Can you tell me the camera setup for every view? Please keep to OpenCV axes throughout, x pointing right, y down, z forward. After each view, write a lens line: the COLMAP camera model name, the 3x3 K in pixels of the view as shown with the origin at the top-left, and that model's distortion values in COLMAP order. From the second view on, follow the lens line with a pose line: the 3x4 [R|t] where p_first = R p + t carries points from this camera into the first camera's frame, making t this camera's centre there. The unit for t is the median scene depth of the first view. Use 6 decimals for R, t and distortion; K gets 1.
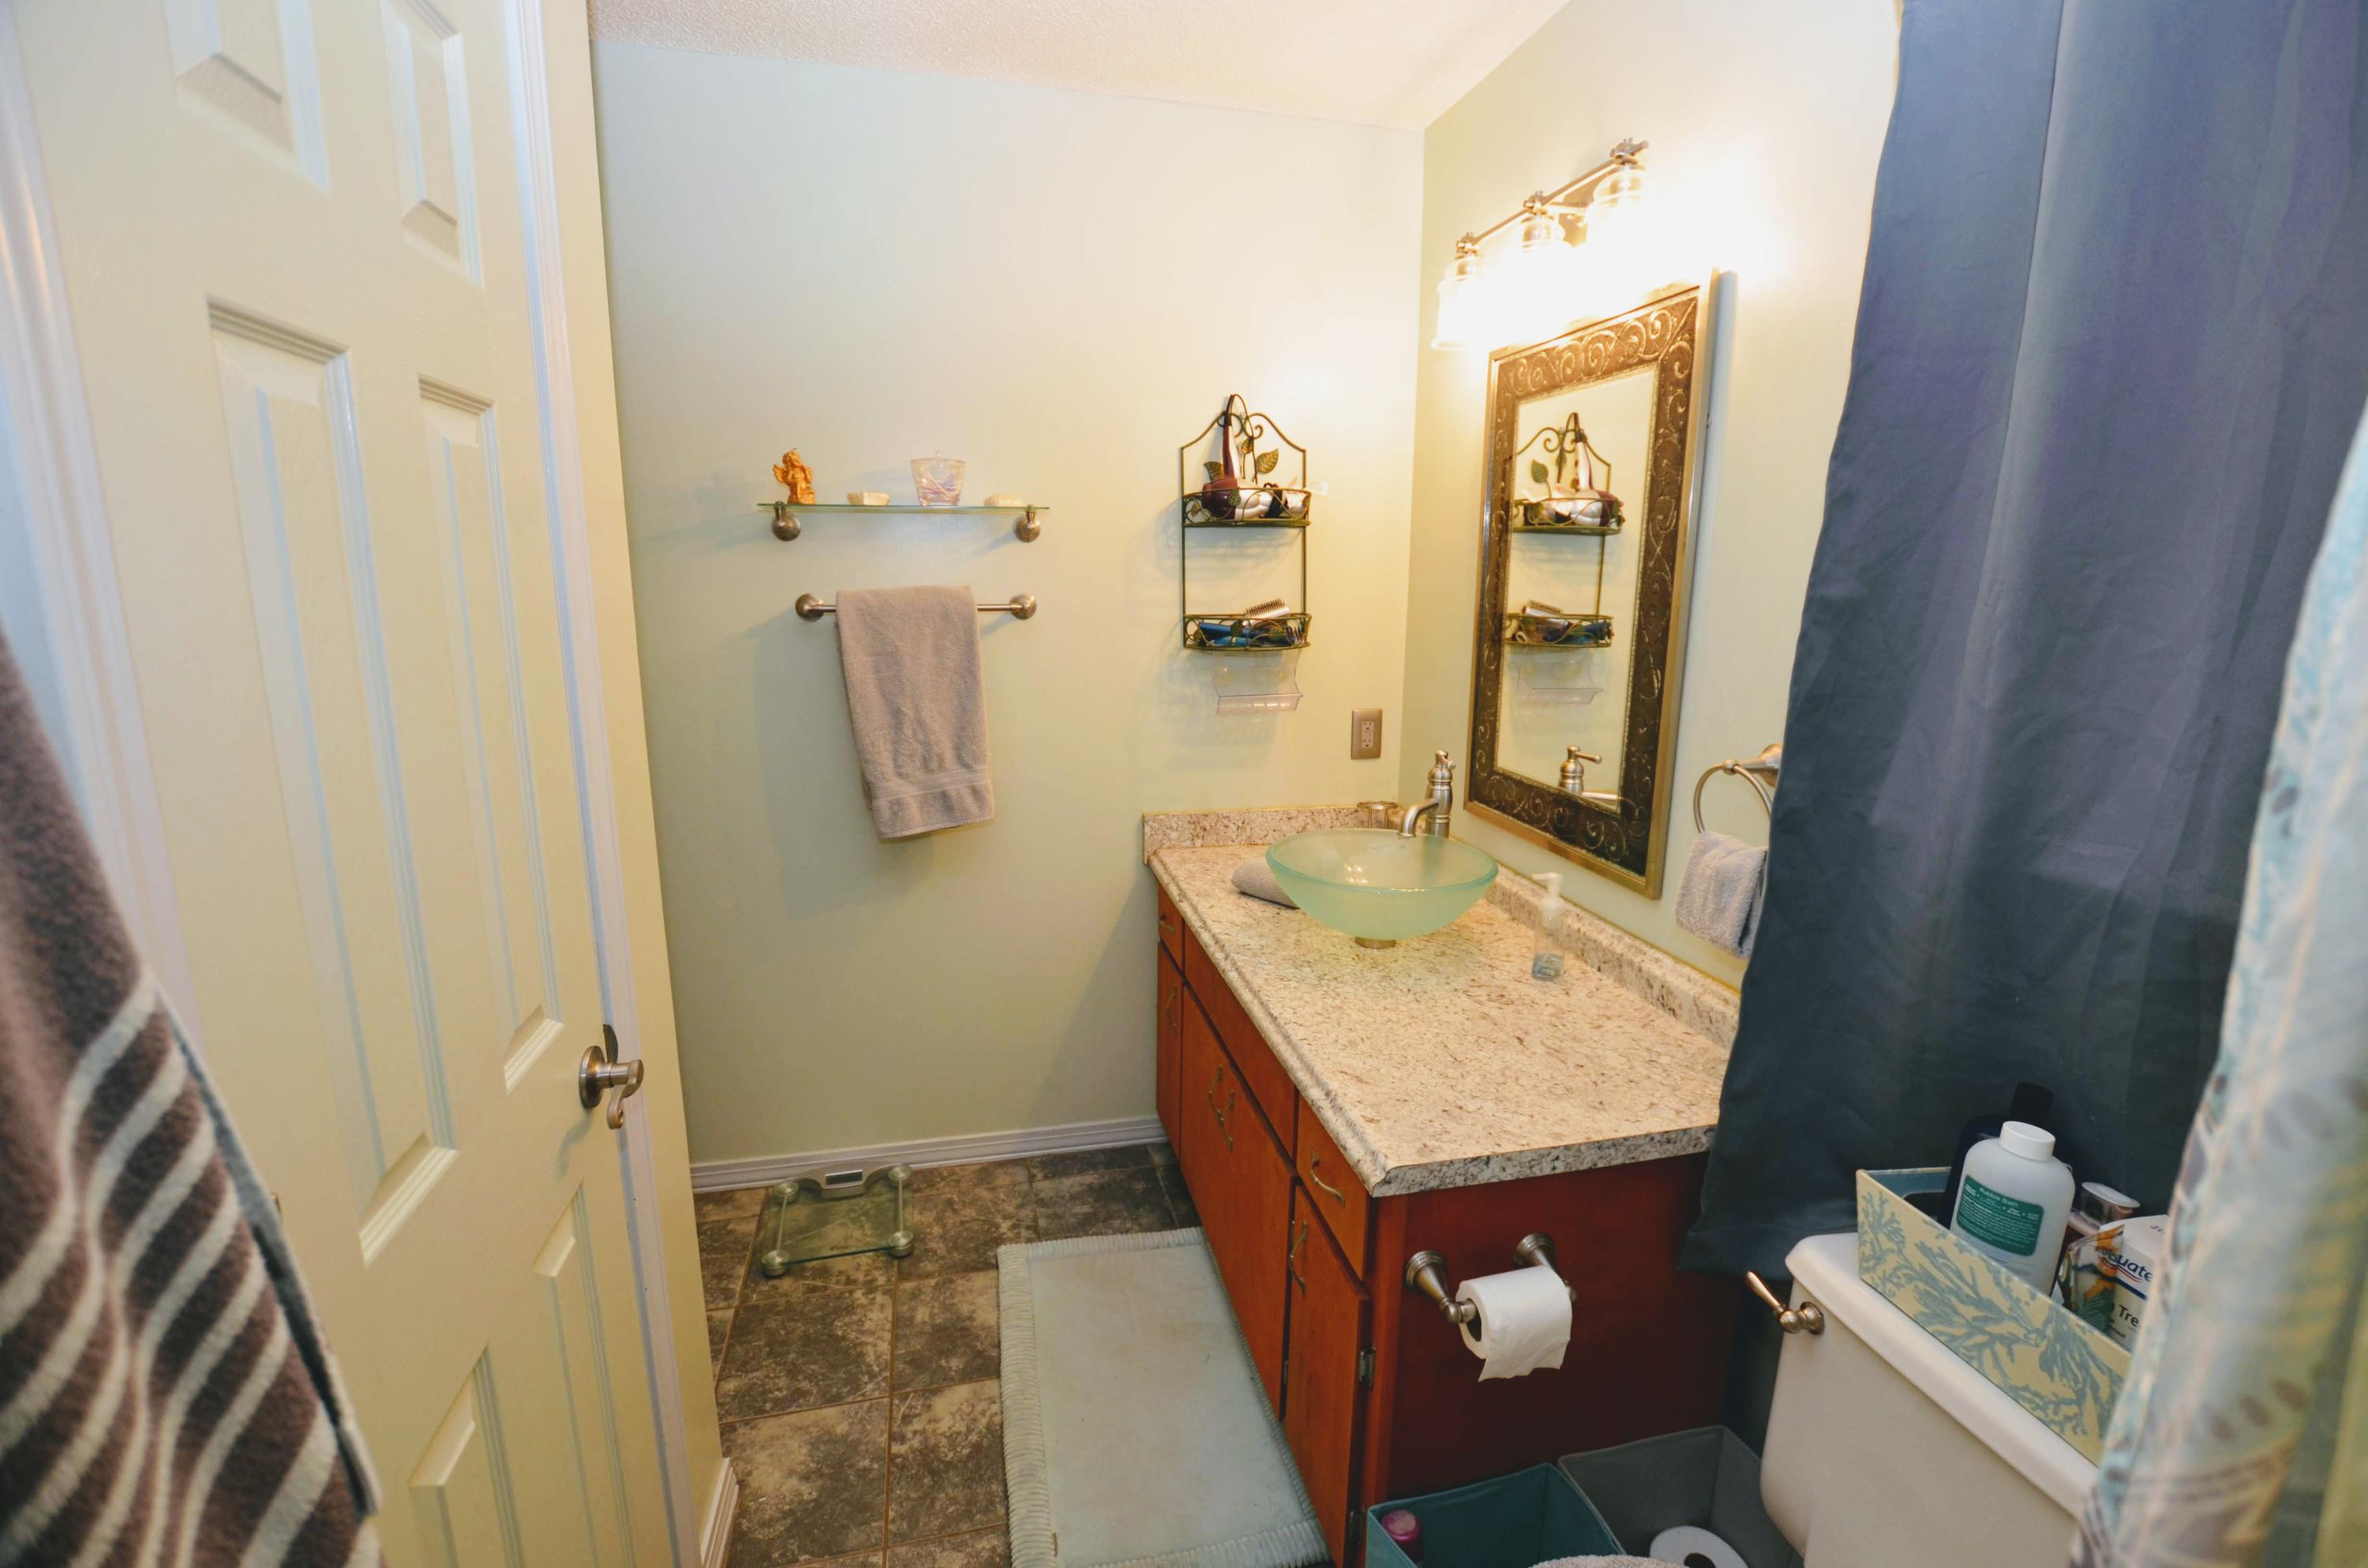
lens RADIAL K [[1046.6, 0, 1200.0], [0, 1046.6, 778.7], [0, 0, 1]] dist [-0.040503, 0.009936]
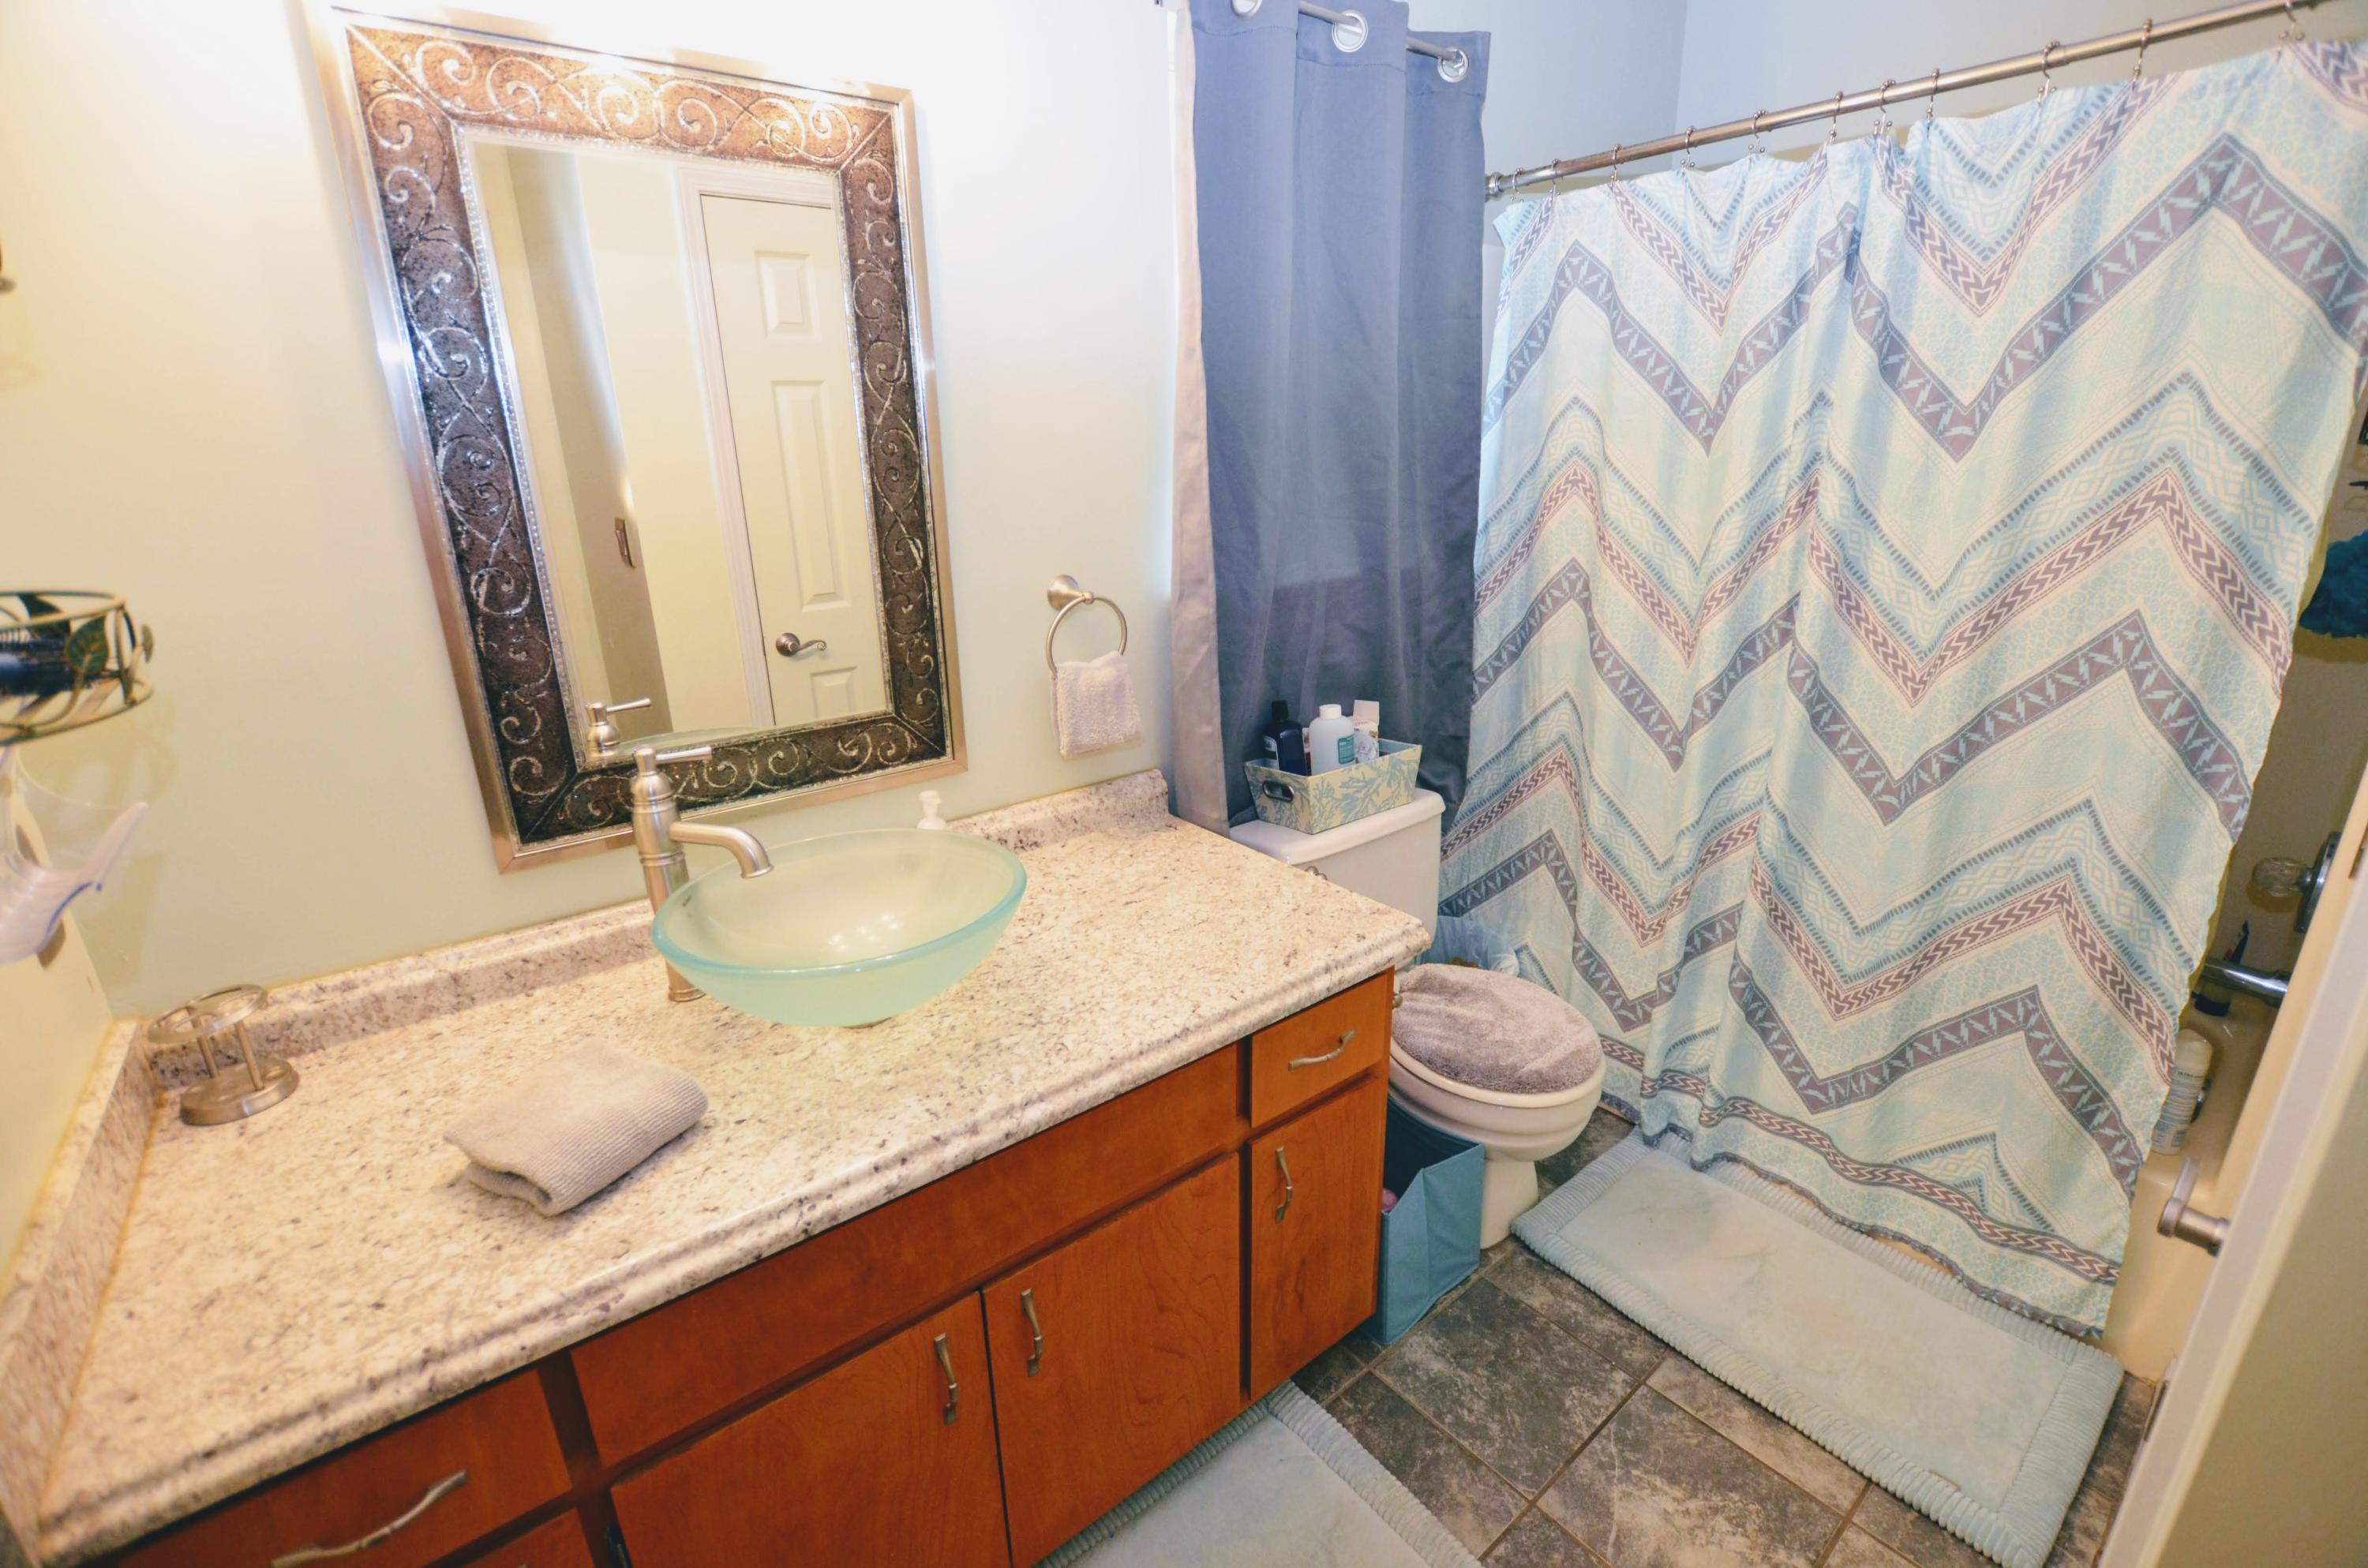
lens RADIAL K [[1046.6, 0, 1200.0], [0, 1046.6, 778.7], [0, 0, 1]] dist [-0.040503, 0.009936]
pose [[-0.436350, -0.281304, 0.854673, -0.528887], [0.188340, 0.900275, 0.392469, -0.231669], [-0.879845, 0.332223, -0.339855, 1.178344]]
